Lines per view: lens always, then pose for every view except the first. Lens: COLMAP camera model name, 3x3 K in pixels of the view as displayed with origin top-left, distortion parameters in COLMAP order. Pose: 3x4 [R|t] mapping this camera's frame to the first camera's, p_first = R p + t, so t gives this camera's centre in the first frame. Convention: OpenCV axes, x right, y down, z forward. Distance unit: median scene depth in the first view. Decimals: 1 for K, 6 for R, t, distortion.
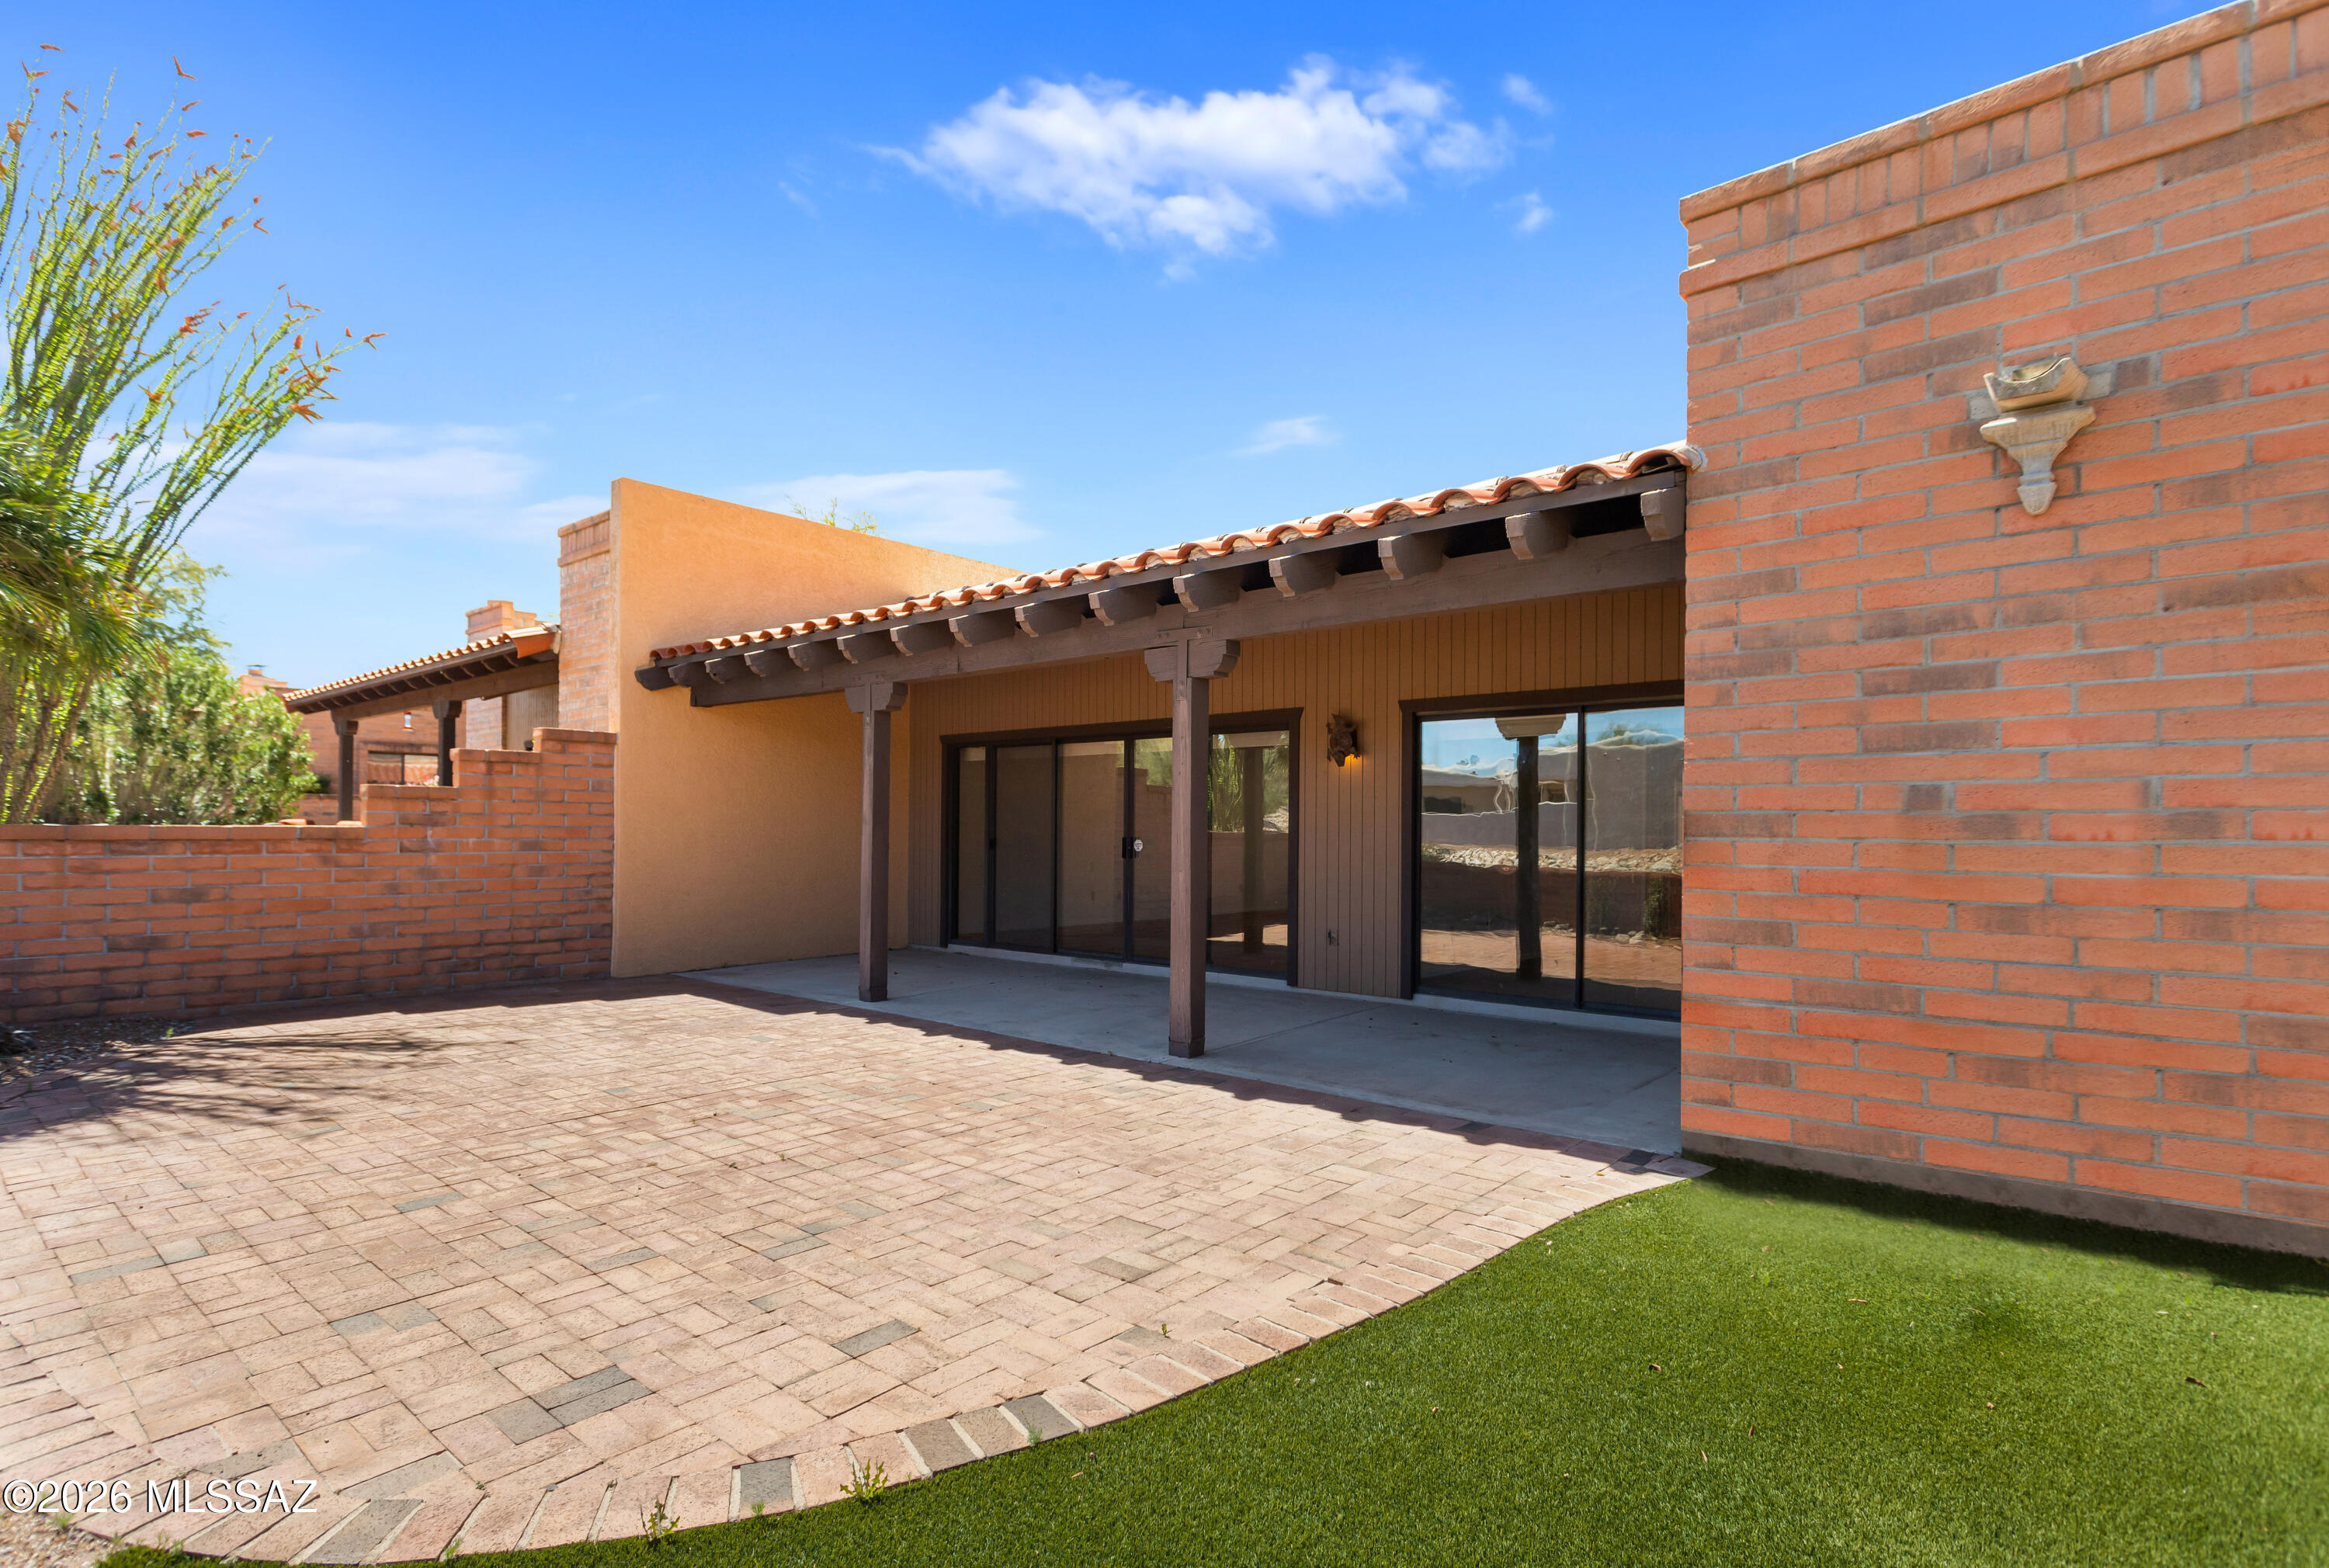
lens RADIAL K [[1151.3, 0, 1138.9], [0, 1151.3, 803.9], [0, 0, 1]] dist [0.002153, 0.000003]
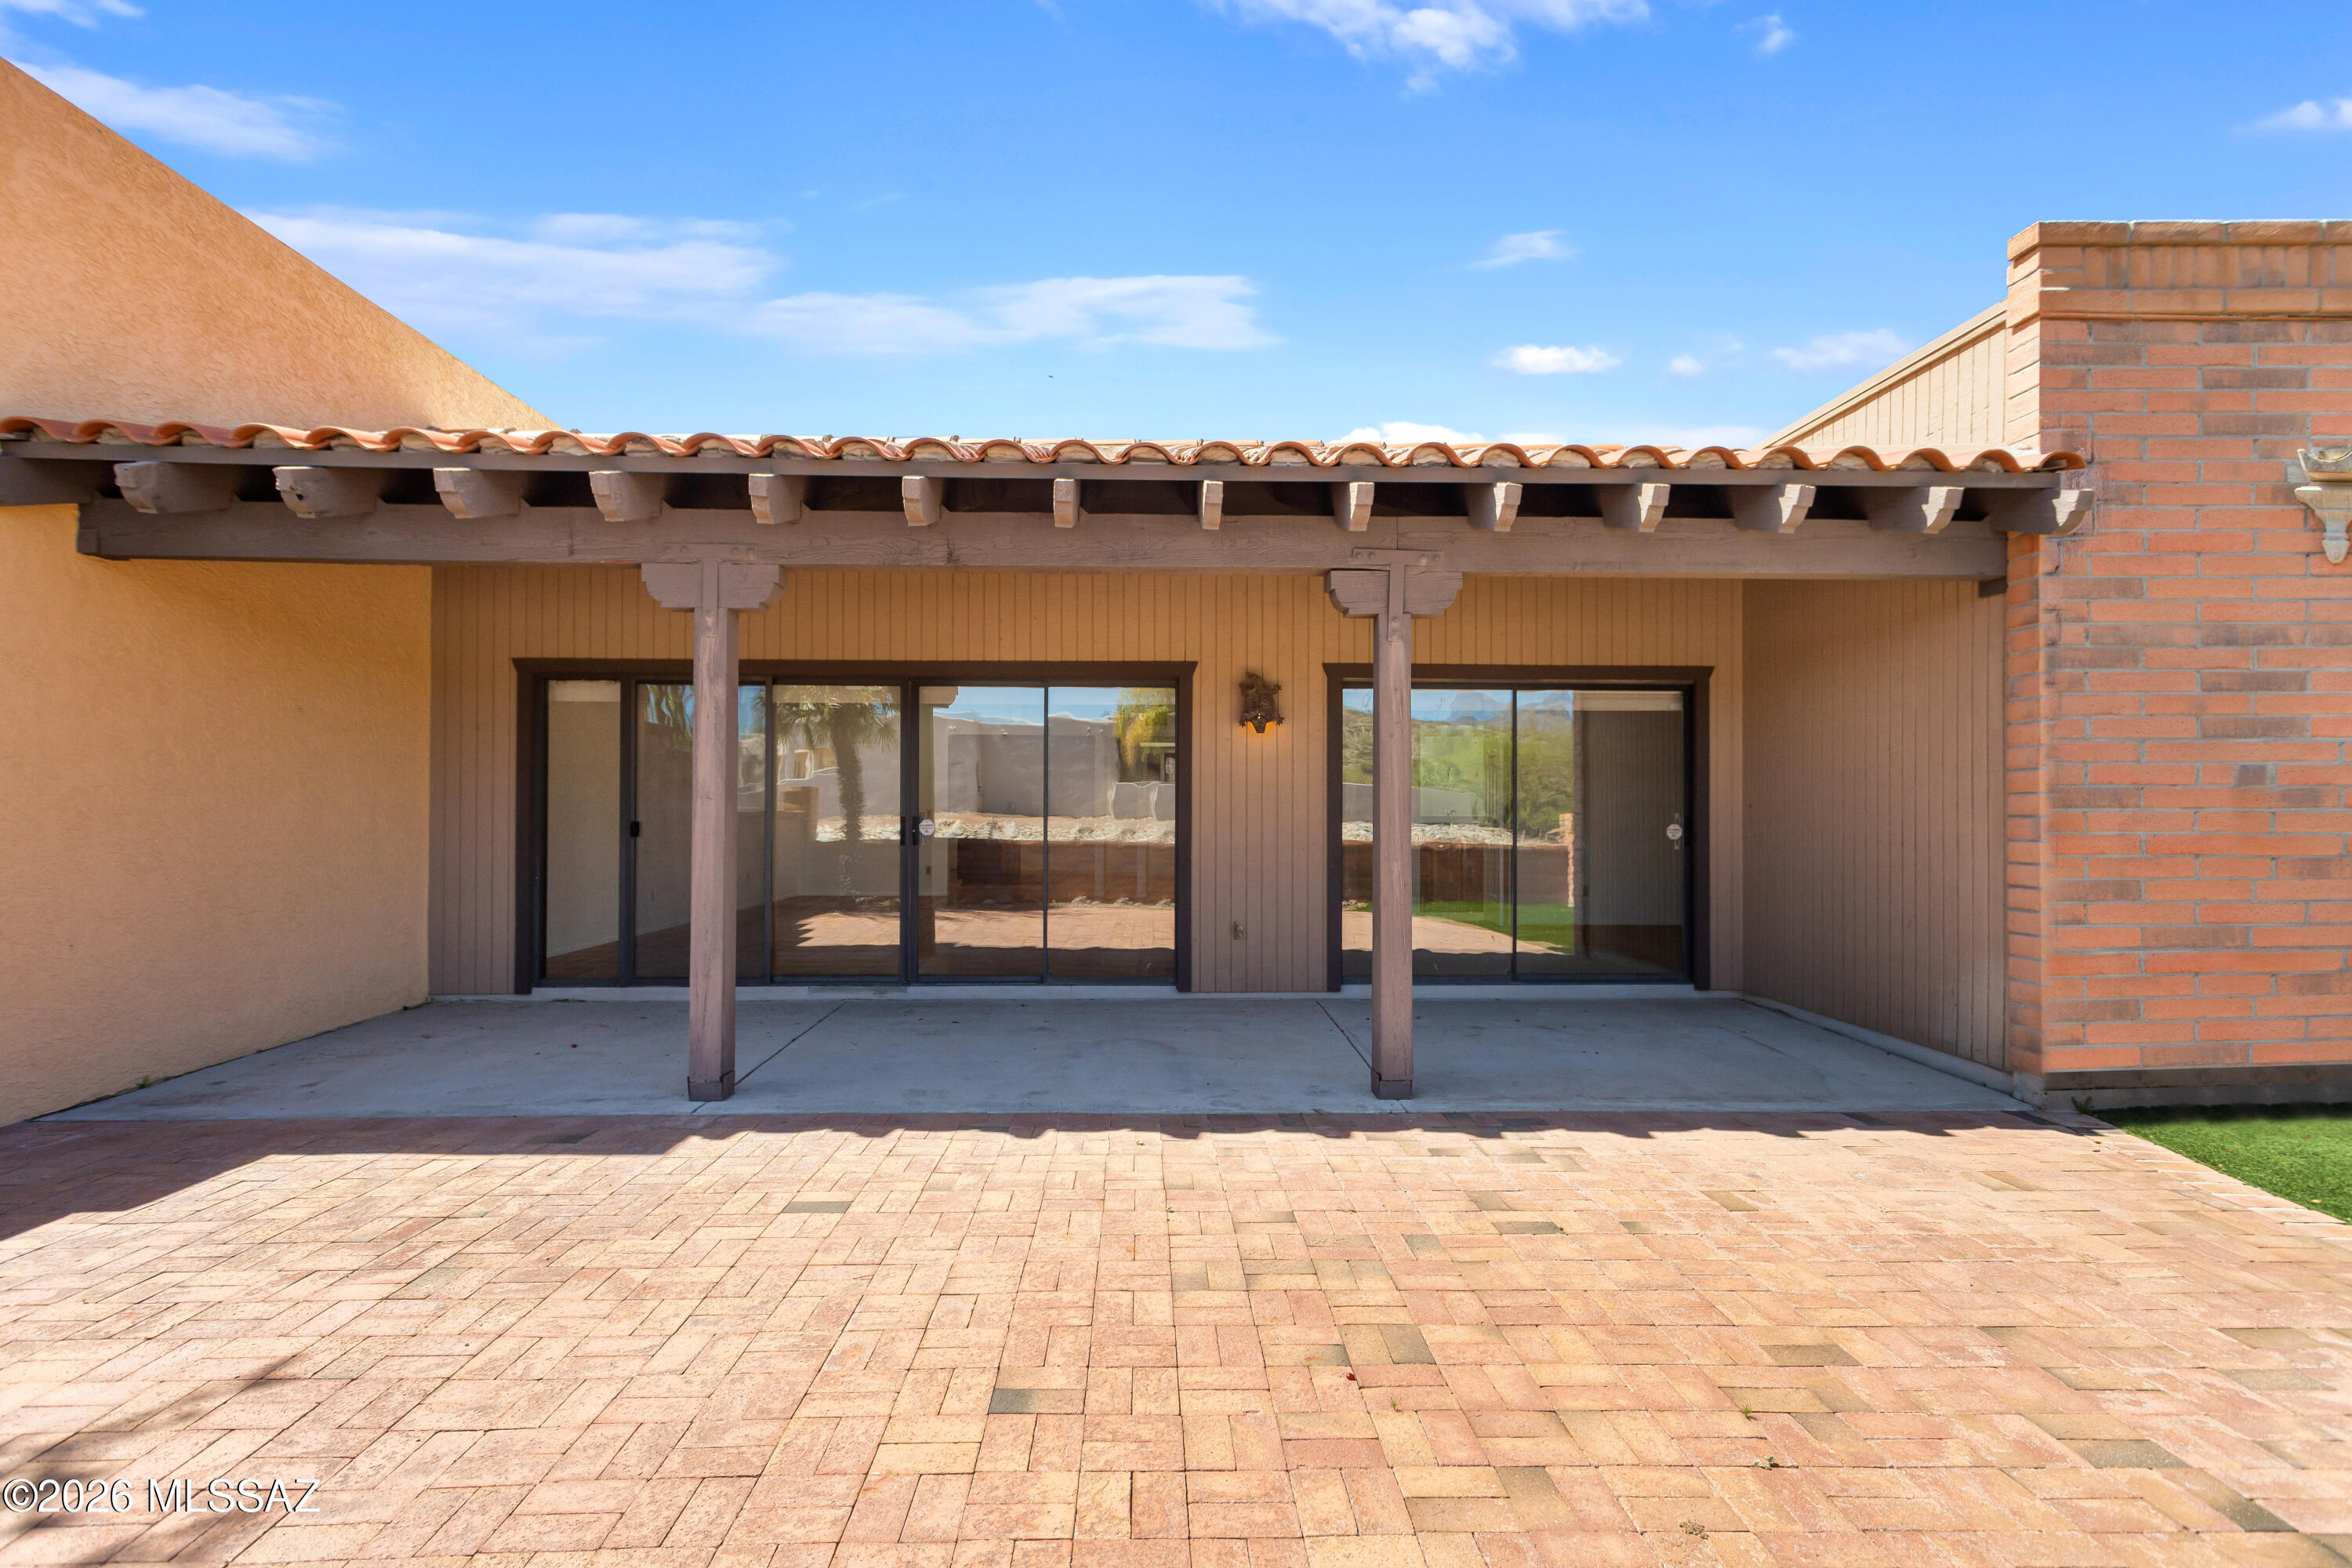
lens RADIAL K [[1137.7, 0, 1172.9], [0, 1137.7, 793.1], [0, 0, 1]] dist [0.005590, 0.001931]
pose [[0.708814, -0.001029, 0.705395, -0.974282], [-0.007903, 0.999925, 0.009400, 0.011140], [-0.705351, -0.012238, 0.708752, 0.883388]]
